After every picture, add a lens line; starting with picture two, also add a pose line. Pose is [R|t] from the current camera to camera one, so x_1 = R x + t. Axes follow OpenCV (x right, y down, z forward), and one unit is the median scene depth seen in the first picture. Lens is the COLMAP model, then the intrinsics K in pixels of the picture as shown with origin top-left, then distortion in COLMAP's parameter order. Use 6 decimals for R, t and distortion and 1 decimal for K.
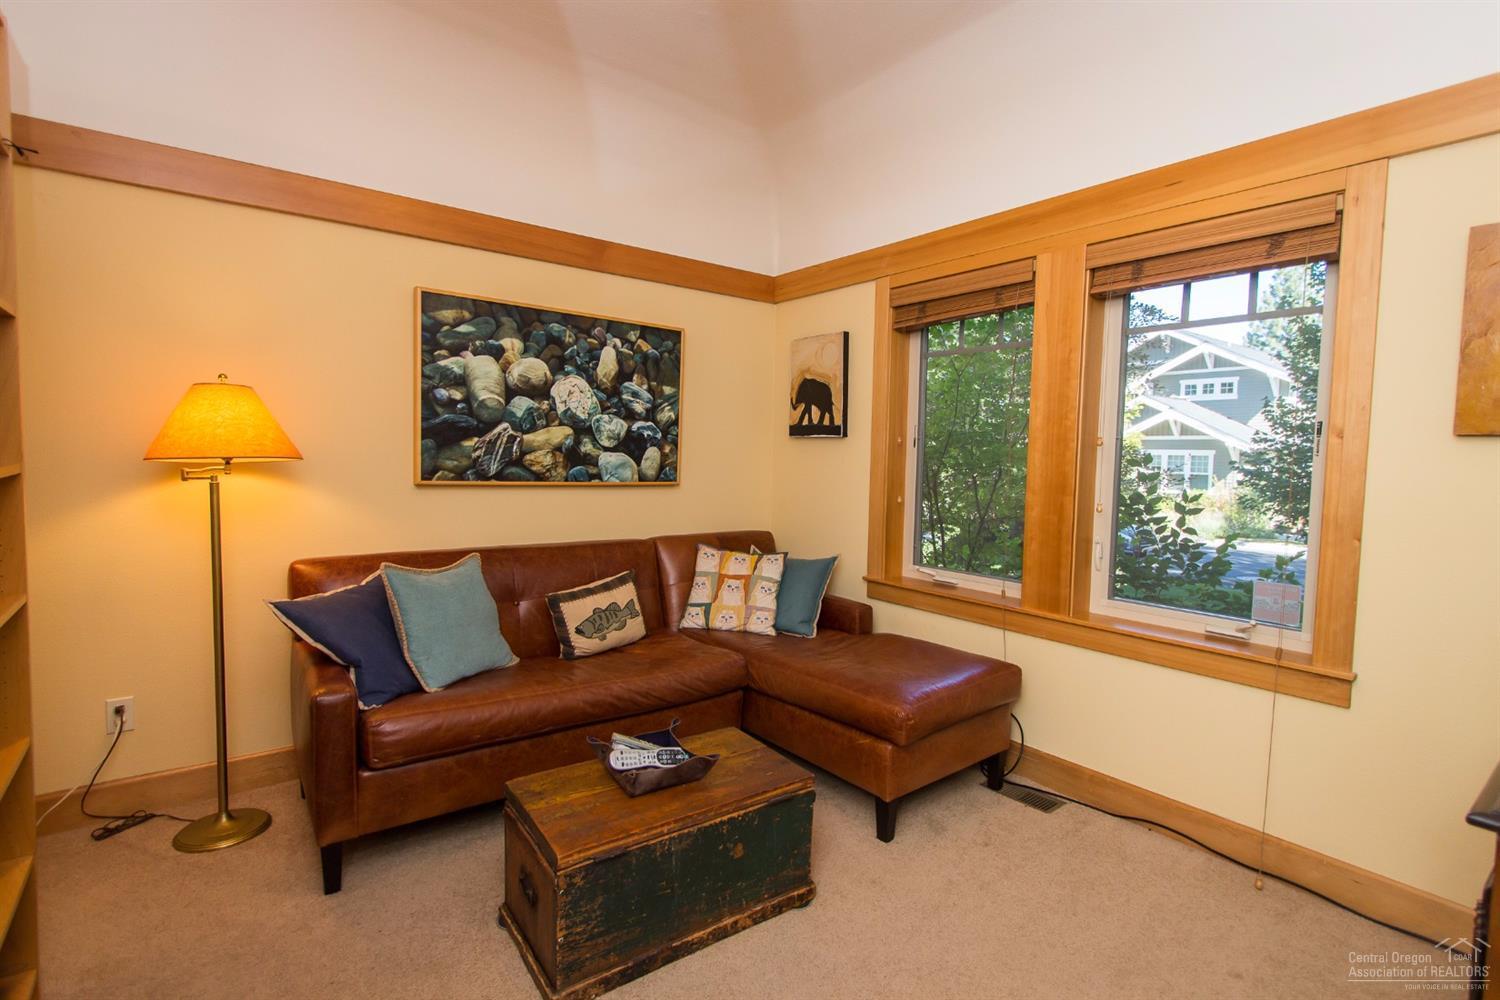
lens RADIAL K [[706.2, 0, 741.4], [0, 706.2, 496.1], [0, 0, 1]] dist [0.013862, -0.005396]
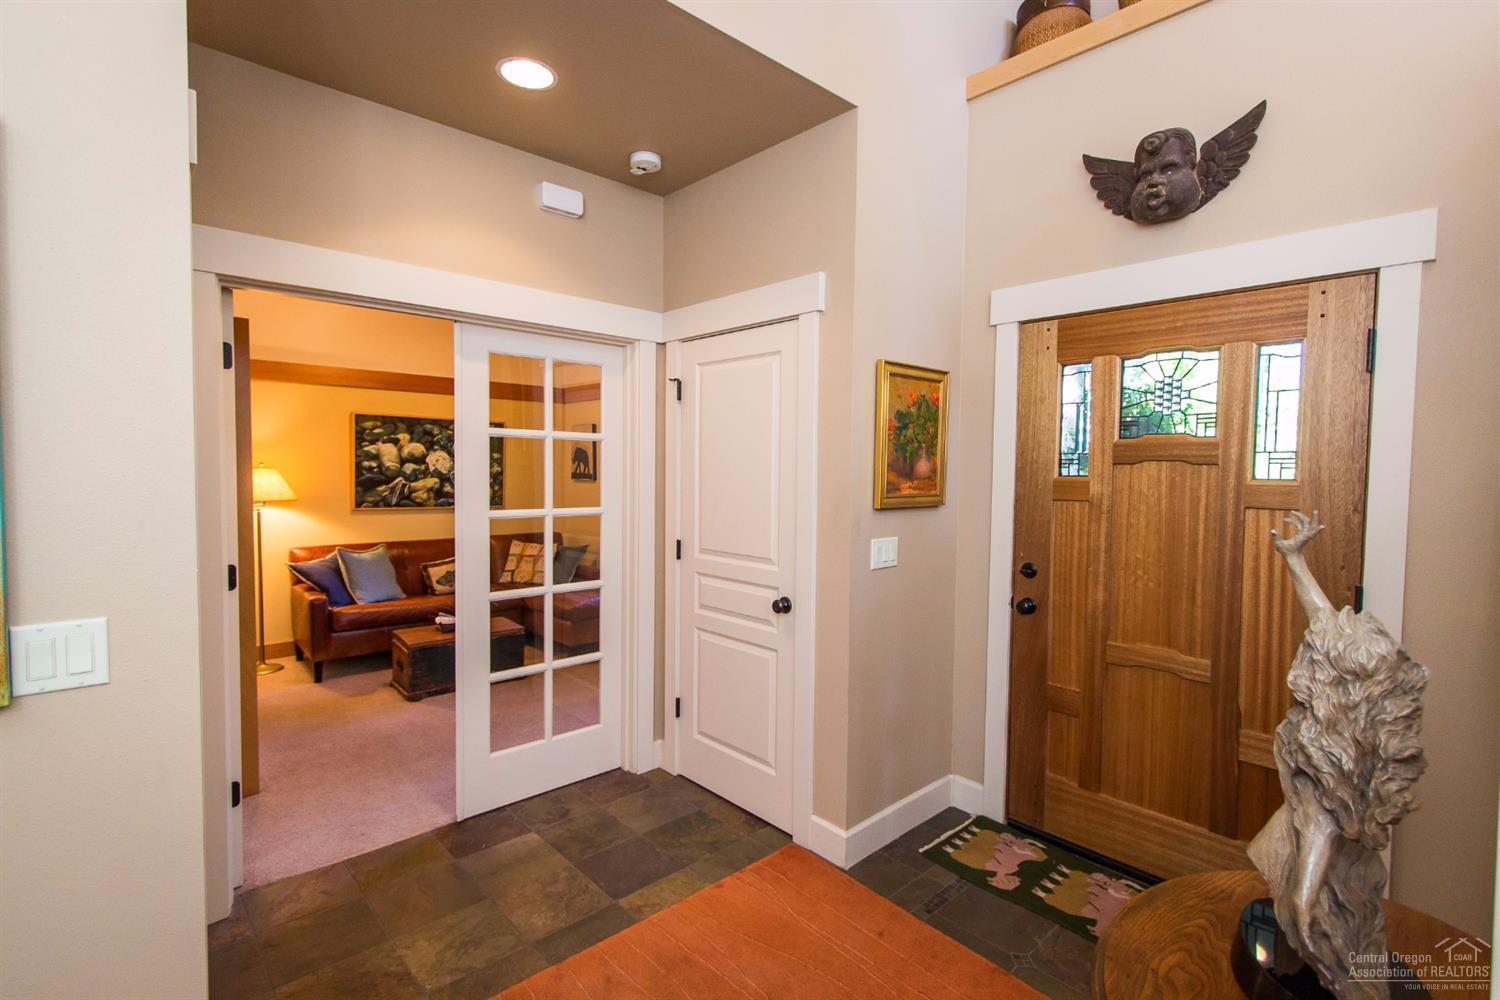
lens RADIAL K [[706.2, 0, 757.0], [0, 706.2, 497.6], [0, 0, 1]] dist [0.013862, -0.005396]
pose [[0.995207, -0.011410, 0.097120, 0.450199], [0.012464, 0.999870, -0.010251, -0.016351], [-0.096990, 0.011413, 0.995220, -1.027881]]
